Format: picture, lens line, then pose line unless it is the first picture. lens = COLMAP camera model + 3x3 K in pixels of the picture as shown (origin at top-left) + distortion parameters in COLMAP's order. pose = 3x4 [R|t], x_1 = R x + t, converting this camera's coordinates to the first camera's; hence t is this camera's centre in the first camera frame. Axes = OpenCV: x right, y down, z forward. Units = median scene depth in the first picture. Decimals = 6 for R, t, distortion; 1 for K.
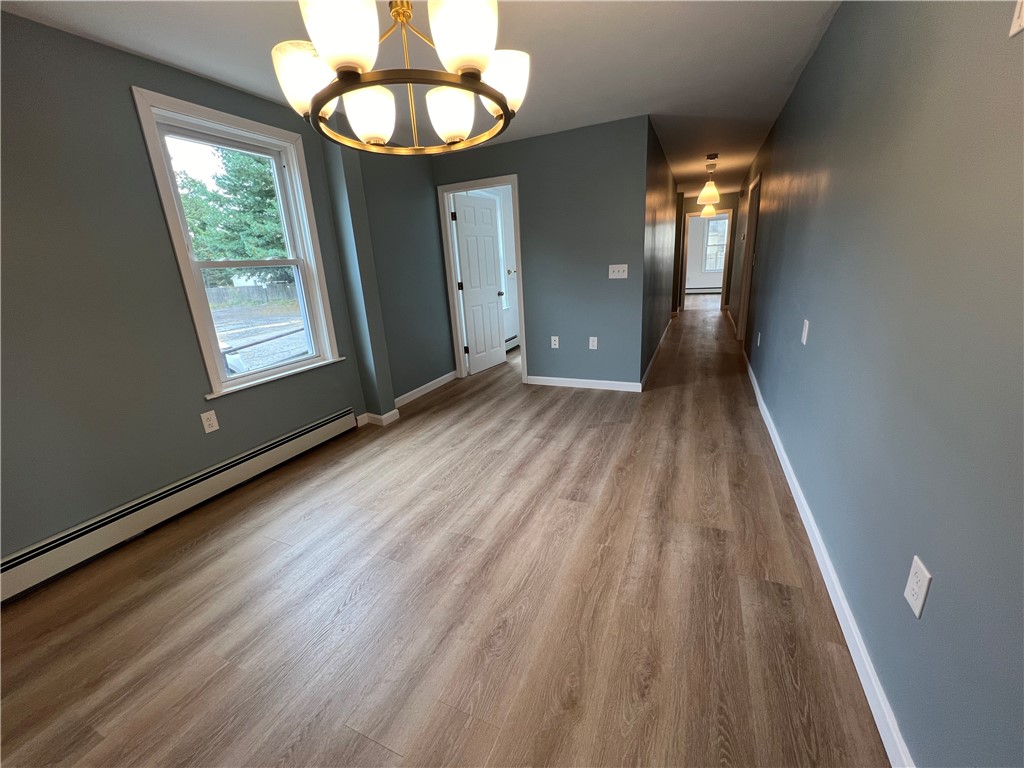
lens RADIAL K [[408.9, 0, 512.5], [0, 408.9, 375.6], [0, 0, 1]] dist [-0.001523, 0.000895]
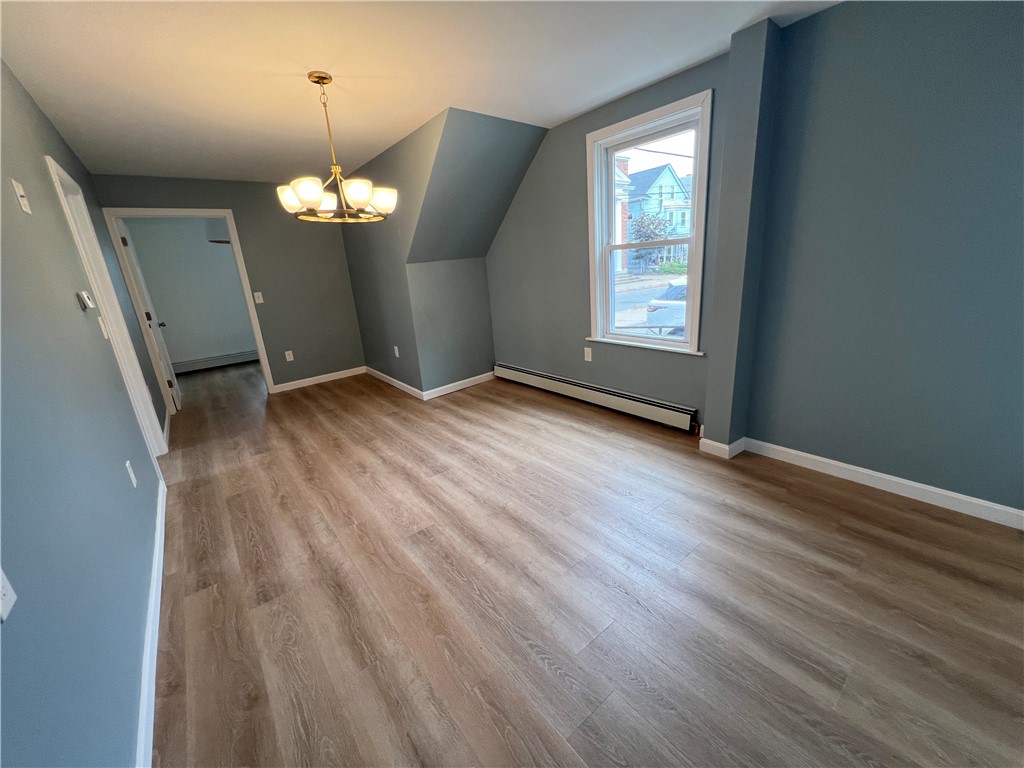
lens RADIAL K [[408.9, 0, 508.2], [0, 408.9, 378.4], [0, 0, 1]] dist [-0.001523, 0.000895]
pose [[-0.454205, 0.333678, -0.826049, 0.625958], [-0.139059, 0.889292, 0.435686, -0.396551], [0.879978, 0.312760, -0.357520, 1.217659]]
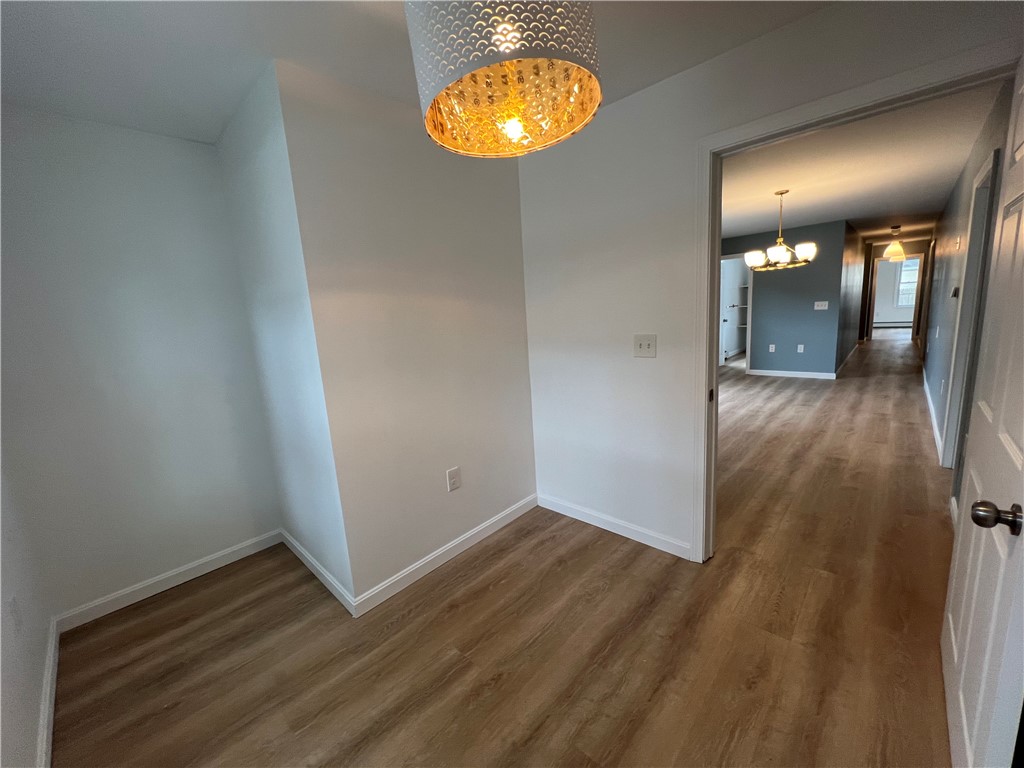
lens RADIAL K [[408.9, 0, 514.9], [0, 408.9, 377.0], [0, 0, 1]] dist [-0.001523, 0.000895]
pose [[0.945963, 0.051377, -0.320180, -0.544855], [-0.079004, 0.994132, -0.073892, 0.374944], [0.314505, 0.095195, 0.944471, -1.370212]]
